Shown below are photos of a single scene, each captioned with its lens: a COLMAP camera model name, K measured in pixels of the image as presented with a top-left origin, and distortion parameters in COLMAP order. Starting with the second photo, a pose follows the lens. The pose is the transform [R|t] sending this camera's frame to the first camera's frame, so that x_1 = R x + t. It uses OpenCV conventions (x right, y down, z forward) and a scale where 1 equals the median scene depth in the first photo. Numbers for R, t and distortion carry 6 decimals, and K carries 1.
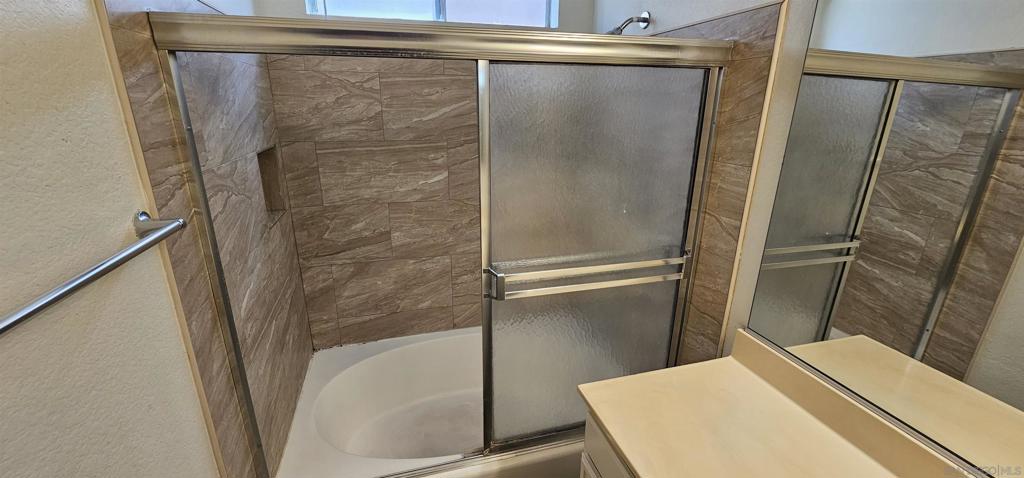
lens RADIAL K [[420.4, 0, 511.5], [0, 420.4, 238.8], [0, 0, 1]] dist [0.001068, -0.000745]
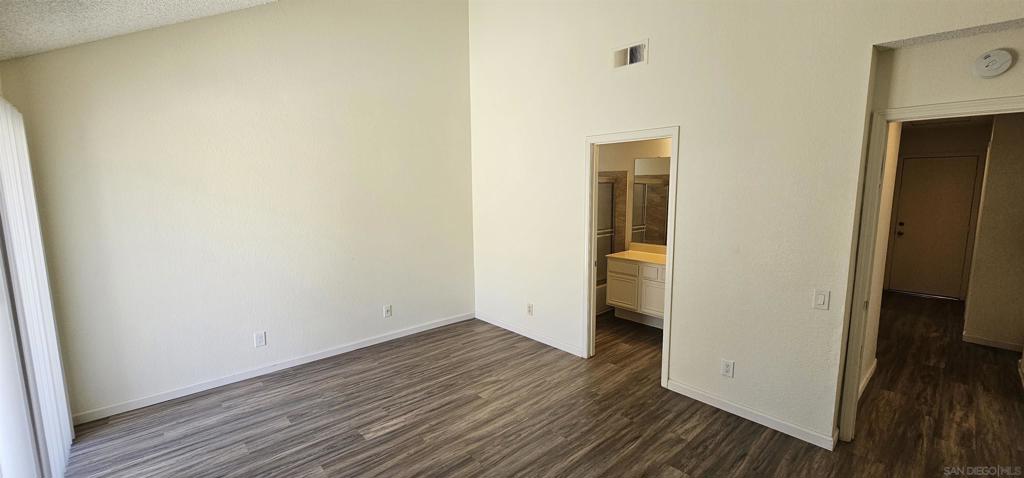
lens RADIAL K [[420.4, 0, 508.5], [0, 420.4, 237.2], [0, 0, 1]] dist [0.001068, -0.000745]
pose [[0.899353, -0.069650, 0.431639, -2.091130], [0.148714, 0.977099, -0.152191, 0.553774], [-0.411154, 0.201064, 0.889115, -1.995341]]
